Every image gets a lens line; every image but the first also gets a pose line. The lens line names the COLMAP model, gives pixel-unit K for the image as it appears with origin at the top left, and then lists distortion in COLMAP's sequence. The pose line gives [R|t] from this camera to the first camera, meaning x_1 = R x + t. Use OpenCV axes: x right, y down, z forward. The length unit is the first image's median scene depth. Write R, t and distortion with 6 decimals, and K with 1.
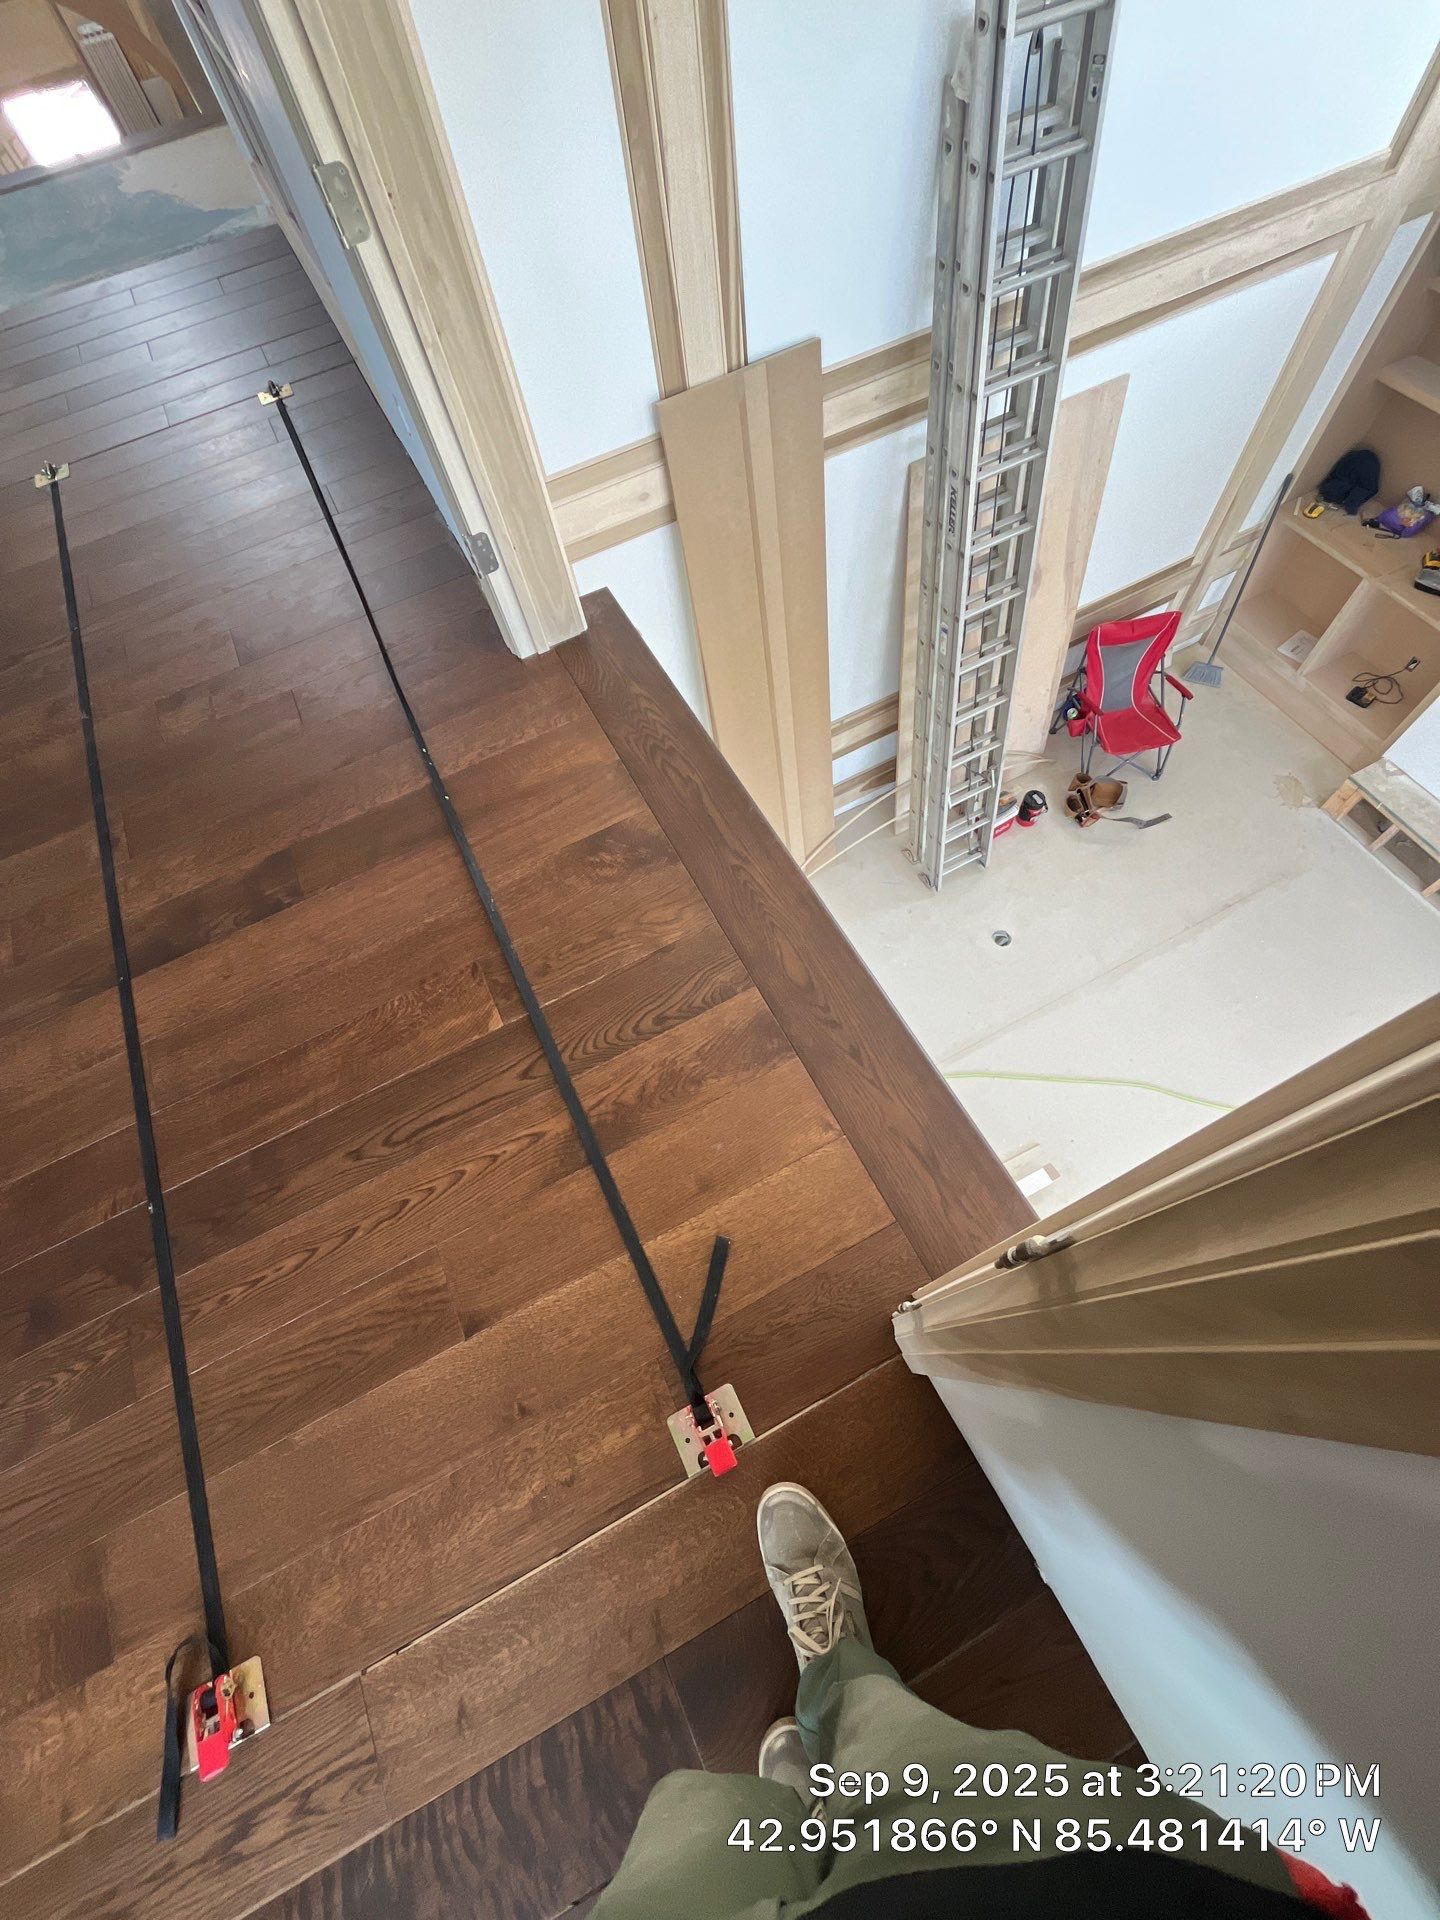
lens RADIAL K [[782.5, 0, 720.5], [0, 782.5, 960.0], [0, 0, 1]] dist [-0.003959, 0.000628]
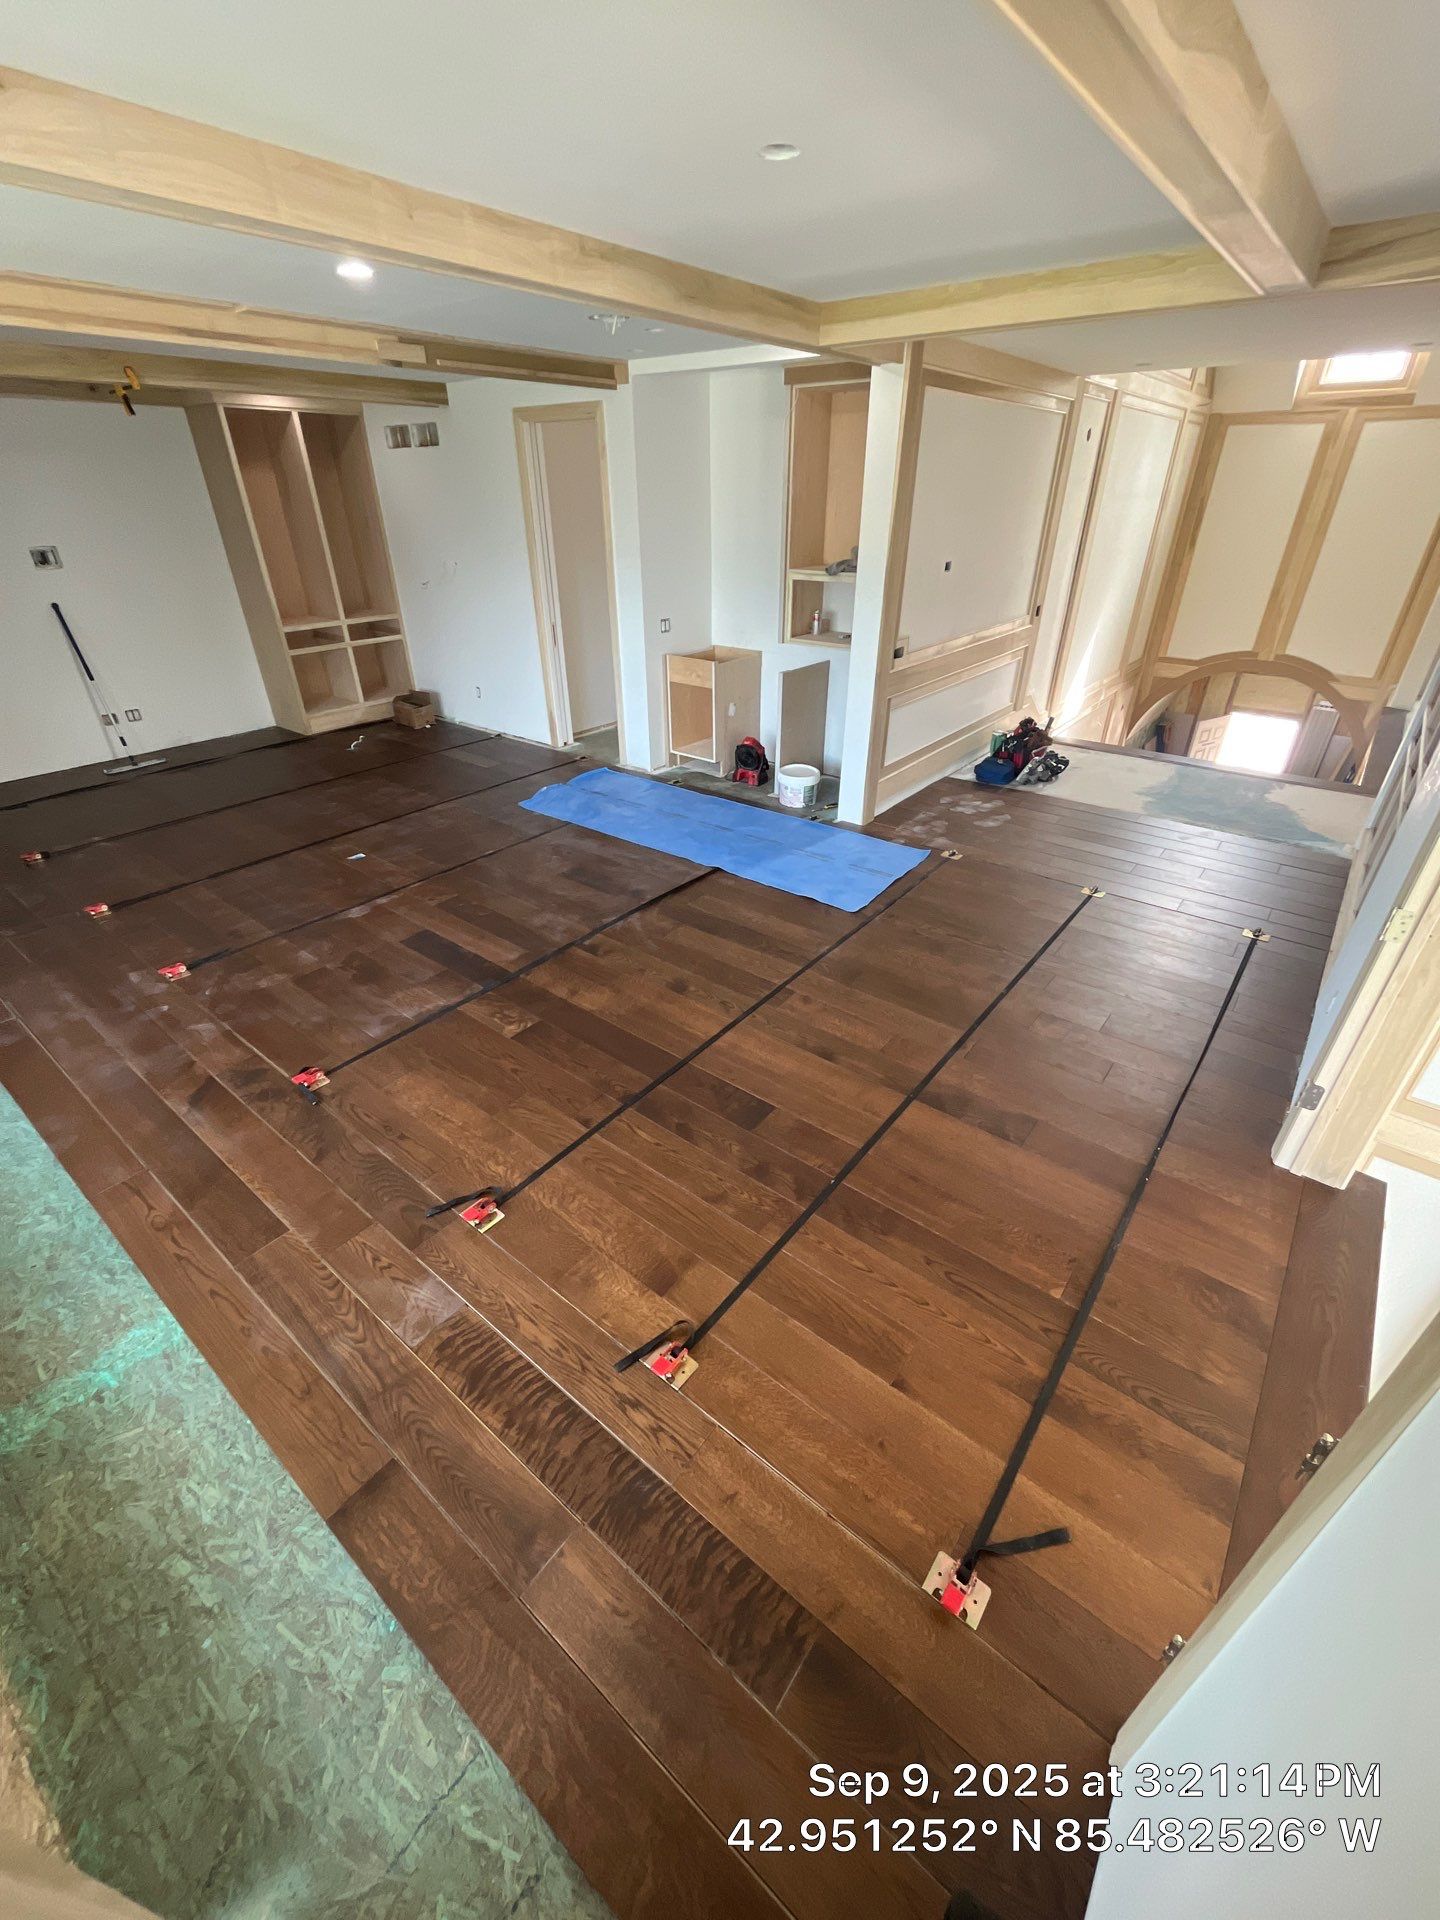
lens RADIAL K [[782.5, 0, 723.9], [0, 782.5, 963.8], [0, 0, 1]] dist [-0.003959, 0.000628]
pose [[0.414973, 0.549164, -0.725408, 0.152501], [-0.827781, 0.558773, -0.050521, 0.309033], [0.377594, 0.621443, 0.686463, -0.538856]]
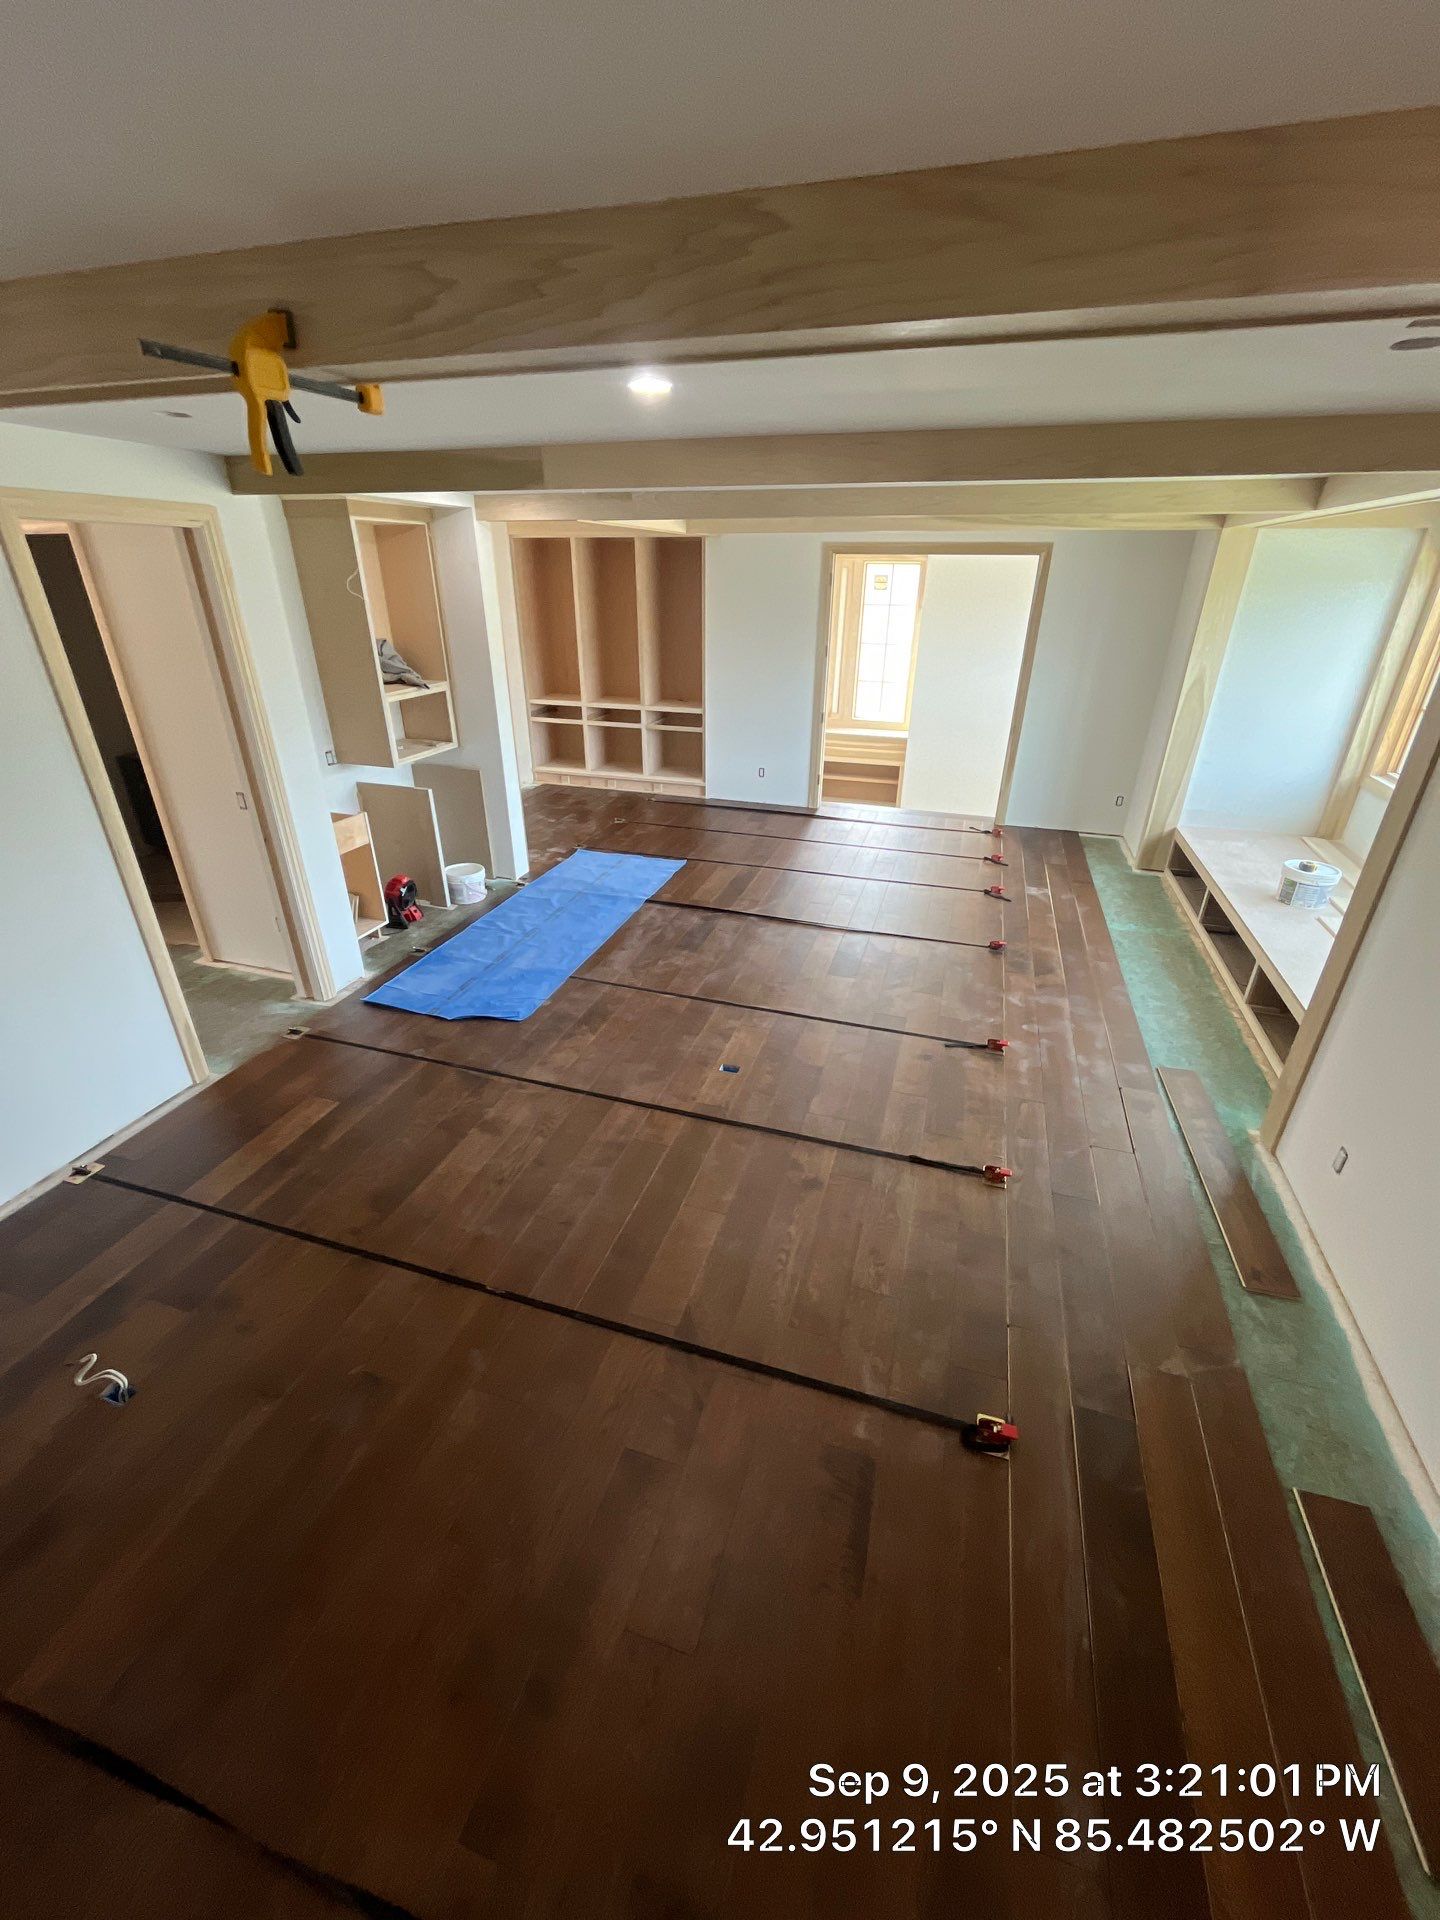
lens RADIAL K [[782.5, 0, 713.0], [0, 782.5, 958.3], [0, 0, 1]] dist [-0.003959, 0.000628]
pose [[0.706728, -0.222717, 0.671515, -4.486003], [0.594884, 0.700829, -0.393639, 1.801512], [-0.382947, 0.677670, 0.627786, -0.999866]]
